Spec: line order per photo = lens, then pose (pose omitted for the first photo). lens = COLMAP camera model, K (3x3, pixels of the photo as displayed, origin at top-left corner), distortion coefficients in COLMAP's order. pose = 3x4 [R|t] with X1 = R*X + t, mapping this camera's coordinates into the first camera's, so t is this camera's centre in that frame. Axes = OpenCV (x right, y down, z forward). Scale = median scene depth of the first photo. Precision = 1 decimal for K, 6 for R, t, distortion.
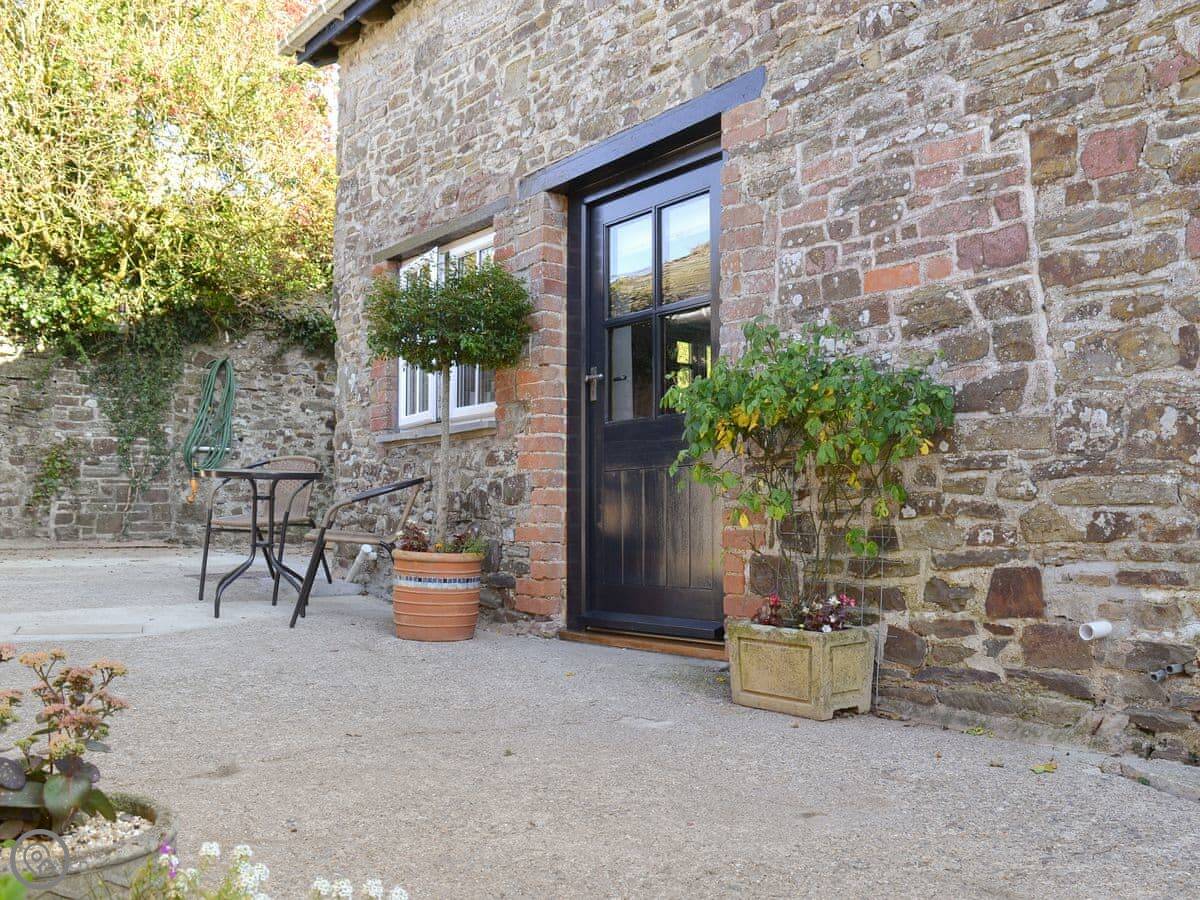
lens RADIAL K [[1142.7, 0, 637.2], [0, 1142.7, 535.8], [0, 0, 1]] dist [-0.079174, 0.000000]
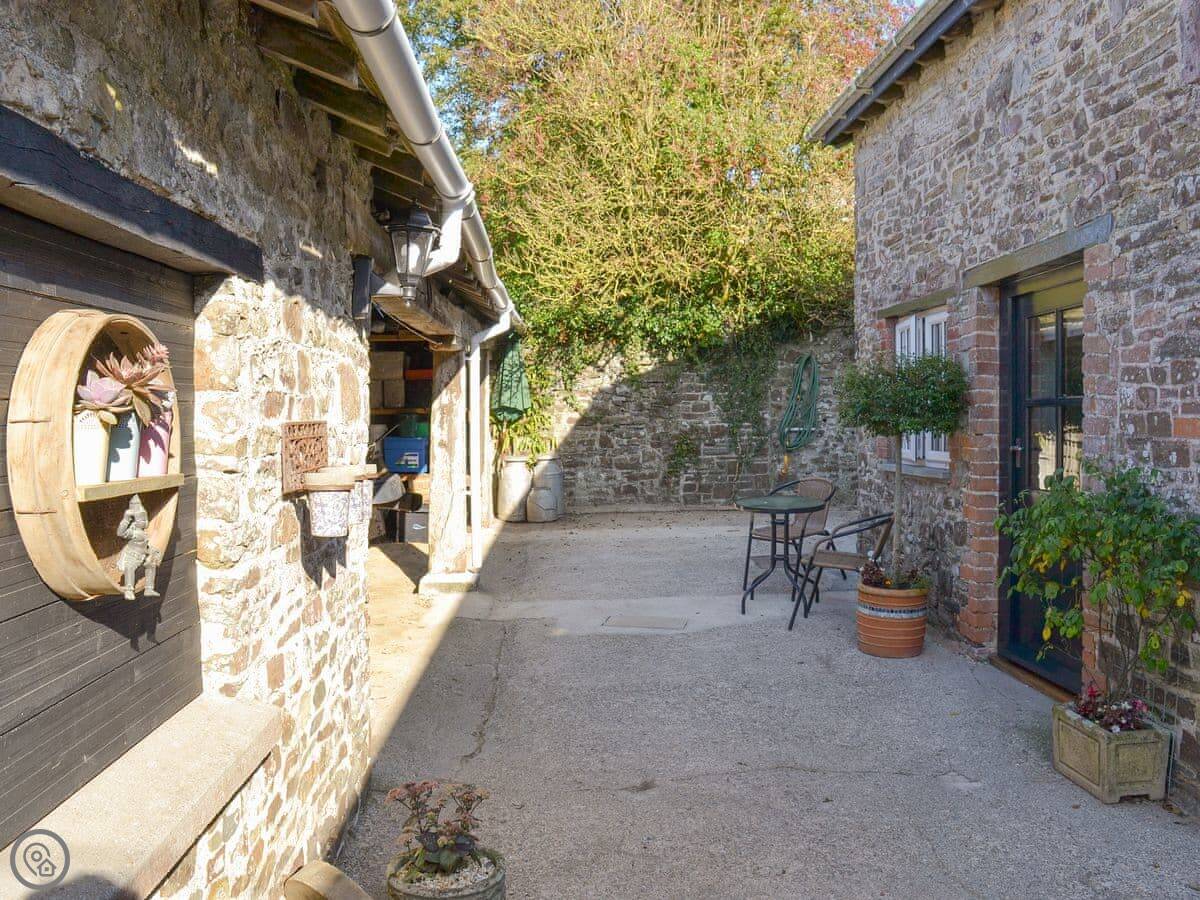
lens RADIAL K [[1059.5, 0, 575.2], [0, 1059.5, 495.0], [0, 0, 1]] dist [-0.099244, 0.028690]
pose [[0.798814, 0.022793, -0.601147, 0.237864], [0.015446, 0.998175, 0.058371, -0.156745], [0.601380, -0.055913, 0.797004, -0.123939]]
